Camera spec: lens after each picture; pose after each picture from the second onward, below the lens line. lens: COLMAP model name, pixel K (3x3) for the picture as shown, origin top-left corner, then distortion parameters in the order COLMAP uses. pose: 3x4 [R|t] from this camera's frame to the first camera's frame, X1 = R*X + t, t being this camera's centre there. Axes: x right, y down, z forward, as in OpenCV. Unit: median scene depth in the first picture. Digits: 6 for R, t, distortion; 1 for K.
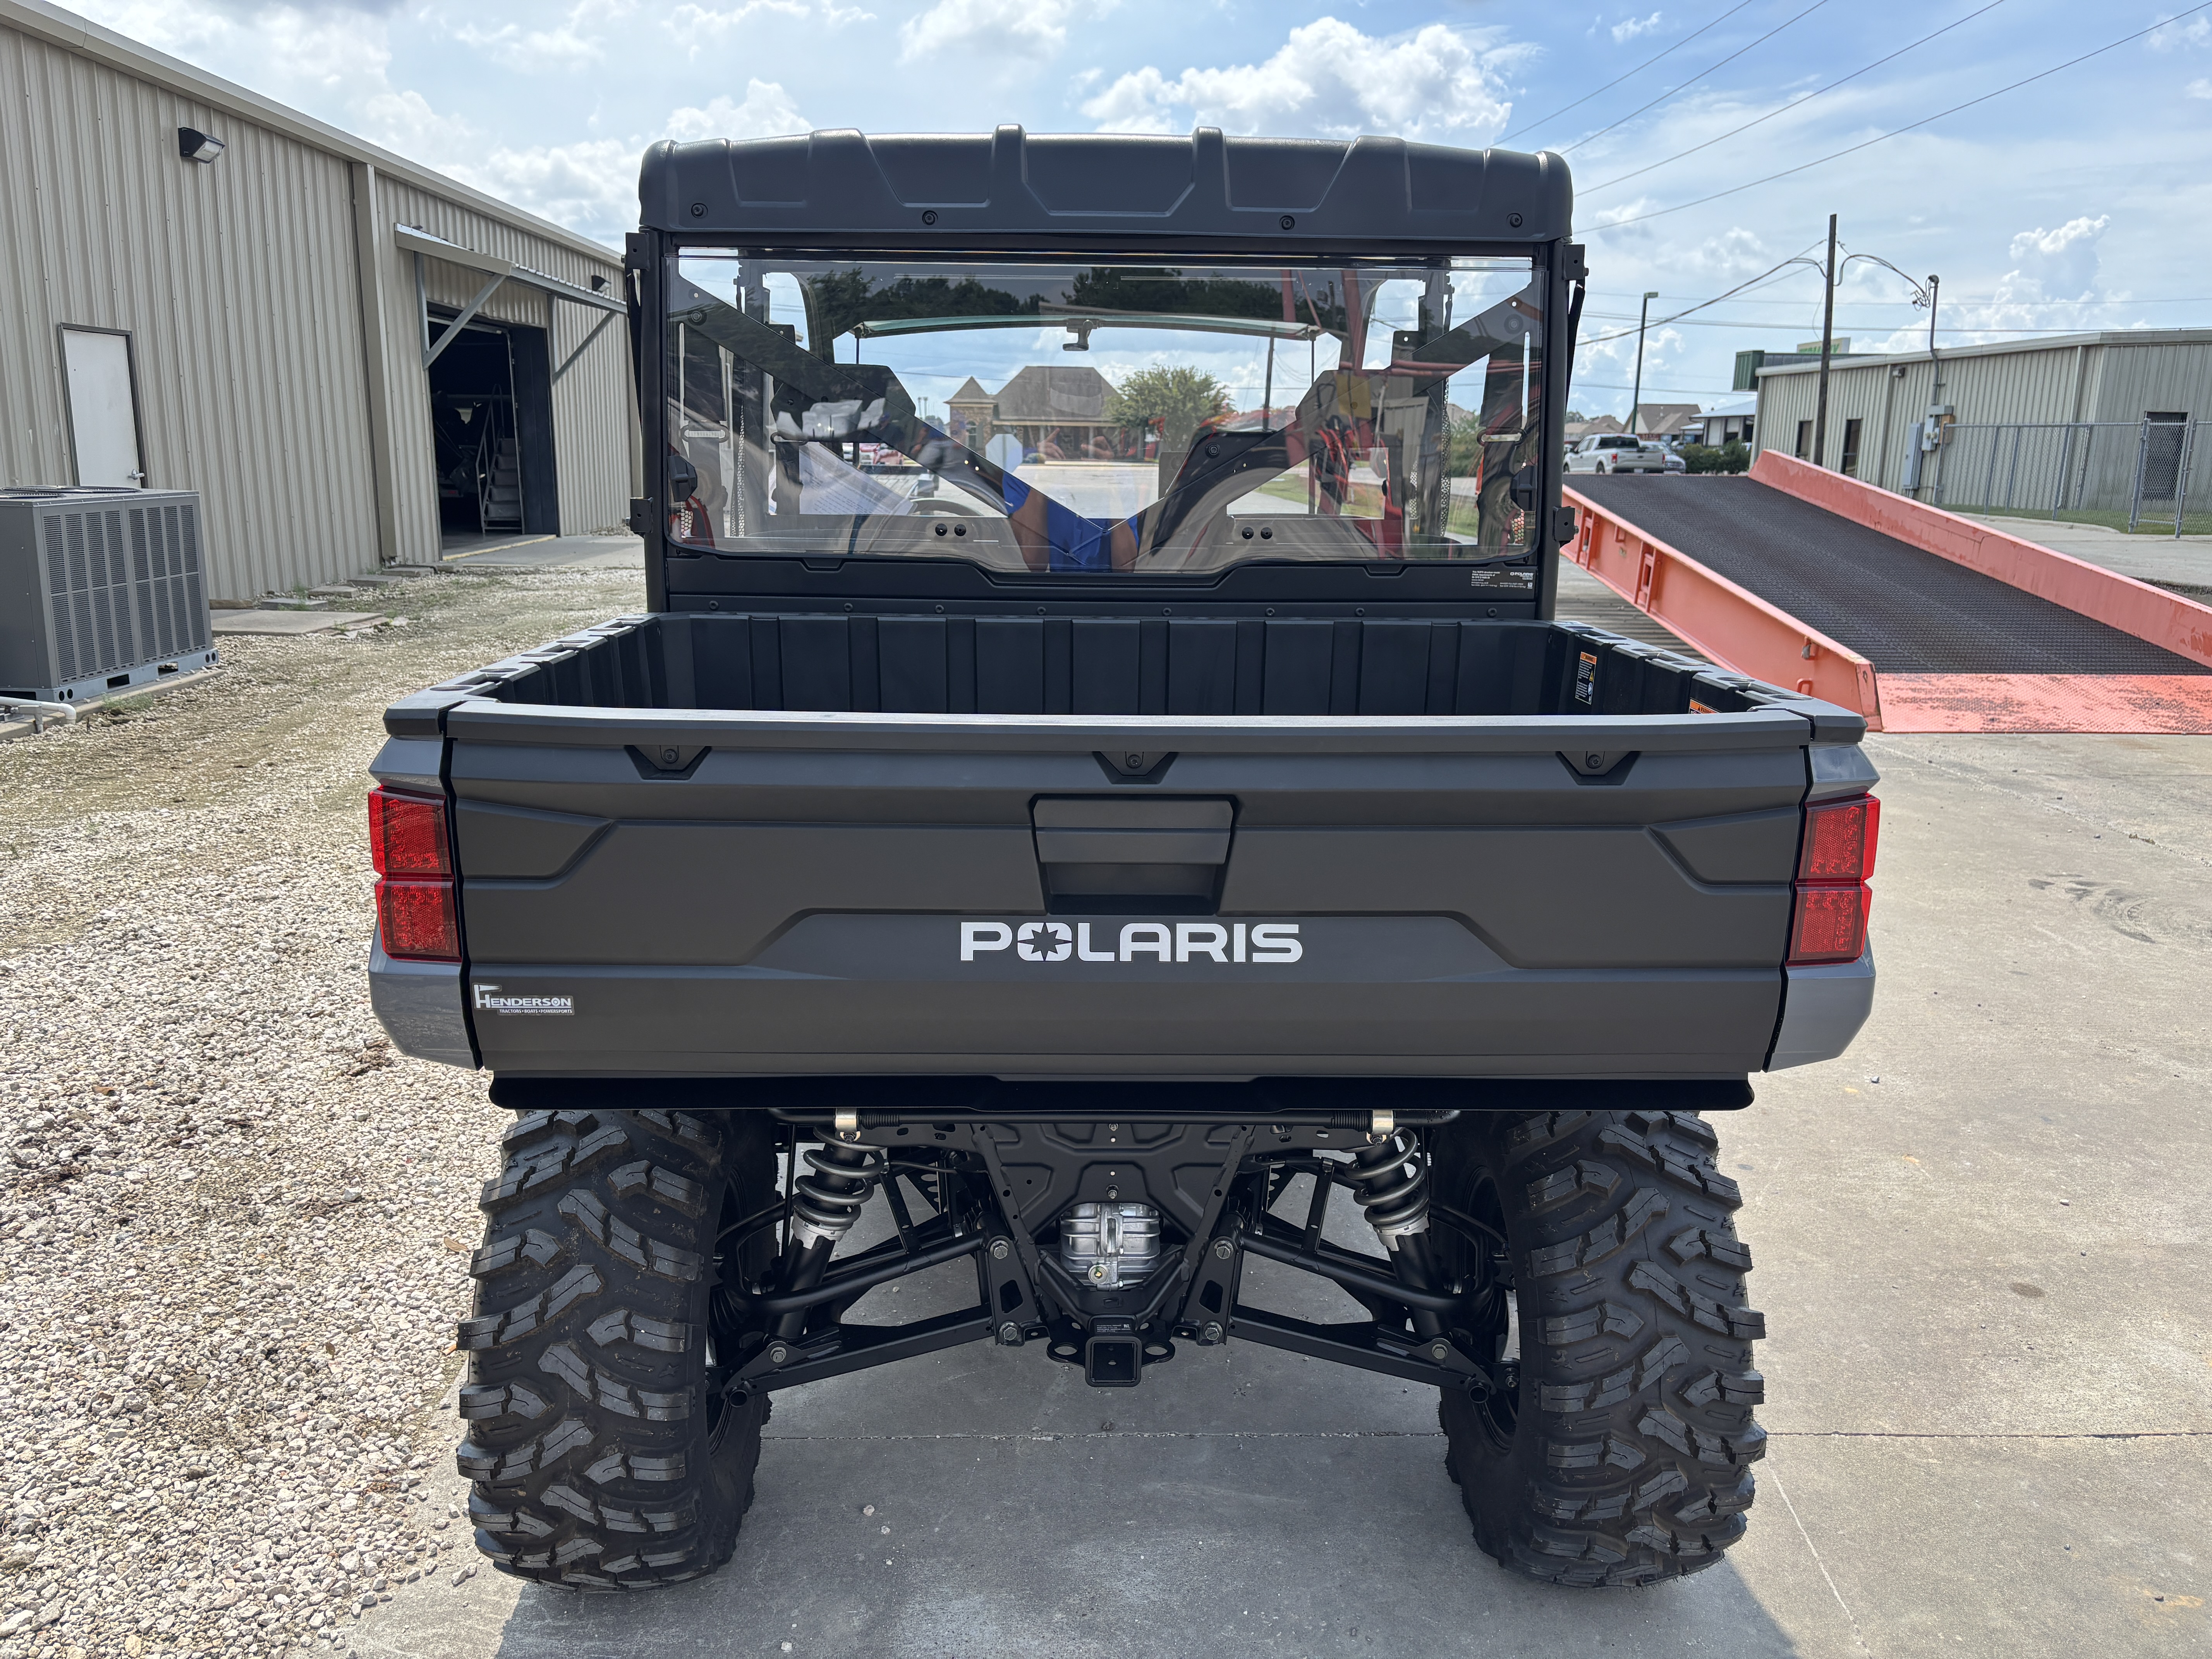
lens RADIAL K [[1649.5, 0, 1106.0], [0, 1649.5, 829.5], [0, 0, 1]] dist [-0.000795, -0.000245]
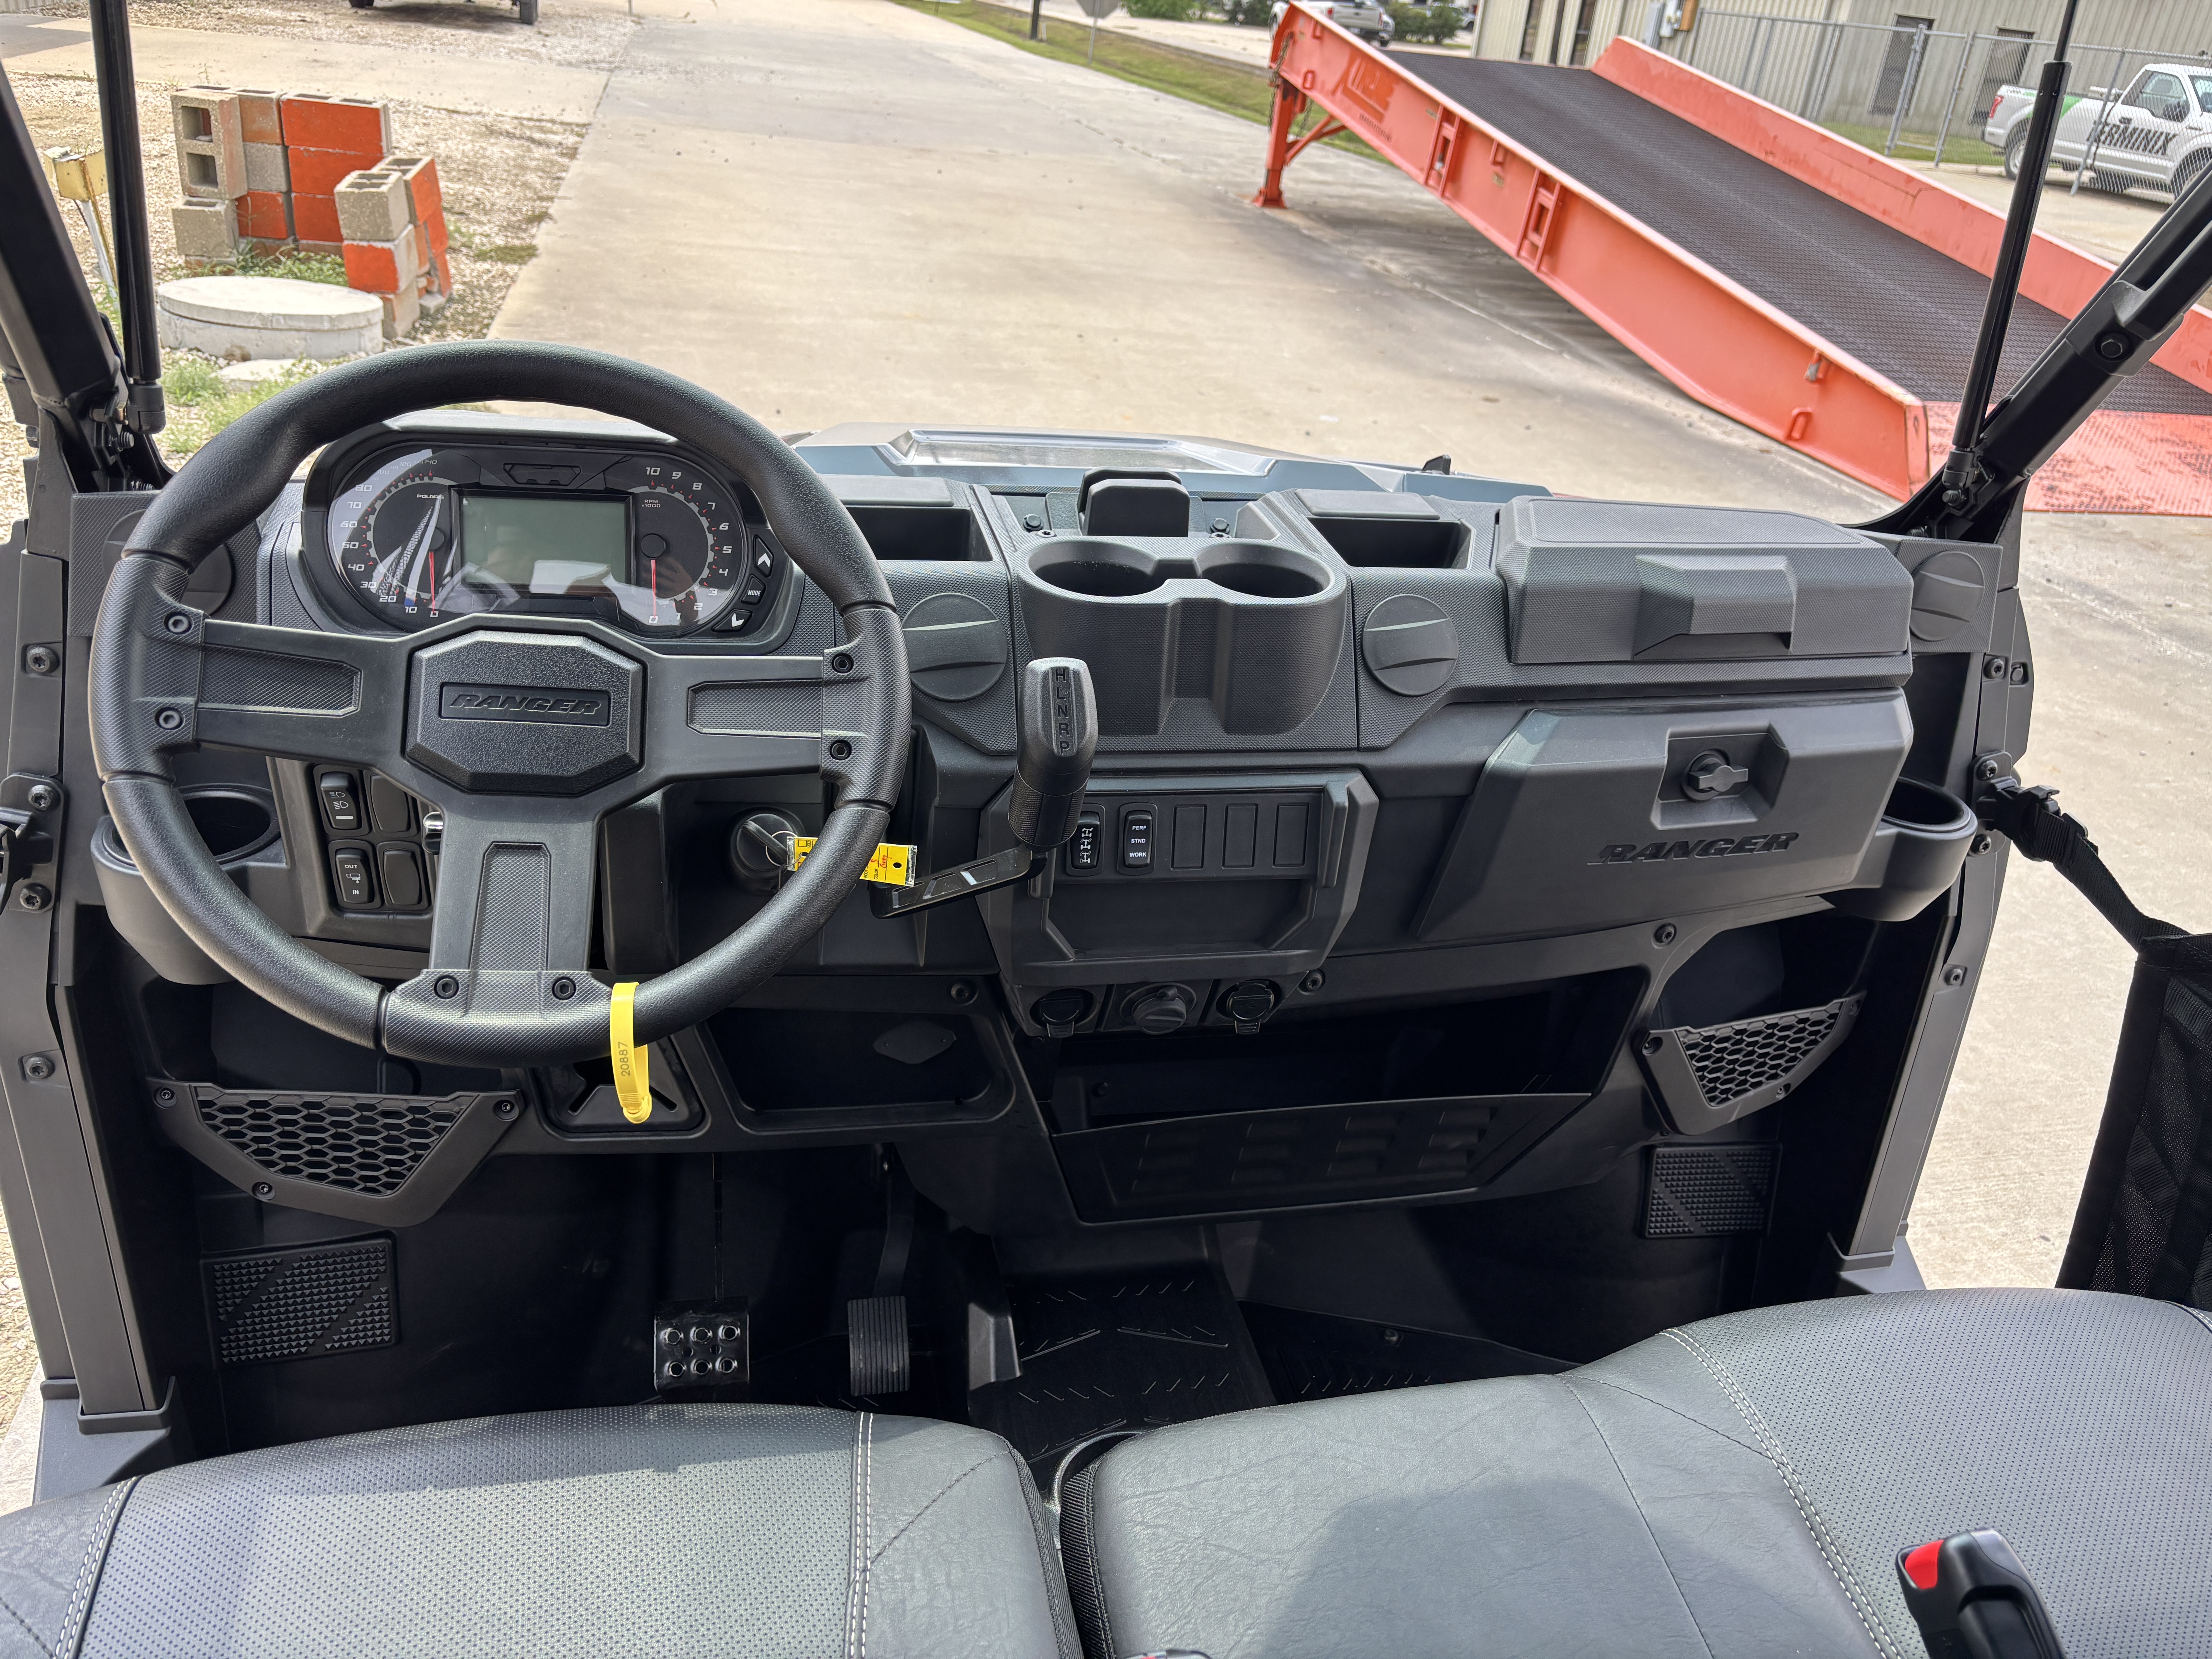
lens RADIAL K [[1649.5, 0, 1106.0], [0, 1649.5, 829.5], [0, 0, 1]] dist [-0.000795, -0.000245]
pose [[0.977766, -0.015904, 0.209094, -0.022317], [-0.037910, 0.967283, 0.250851, -0.058350], [-0.206243, -0.253200, 0.945174, 0.232266]]
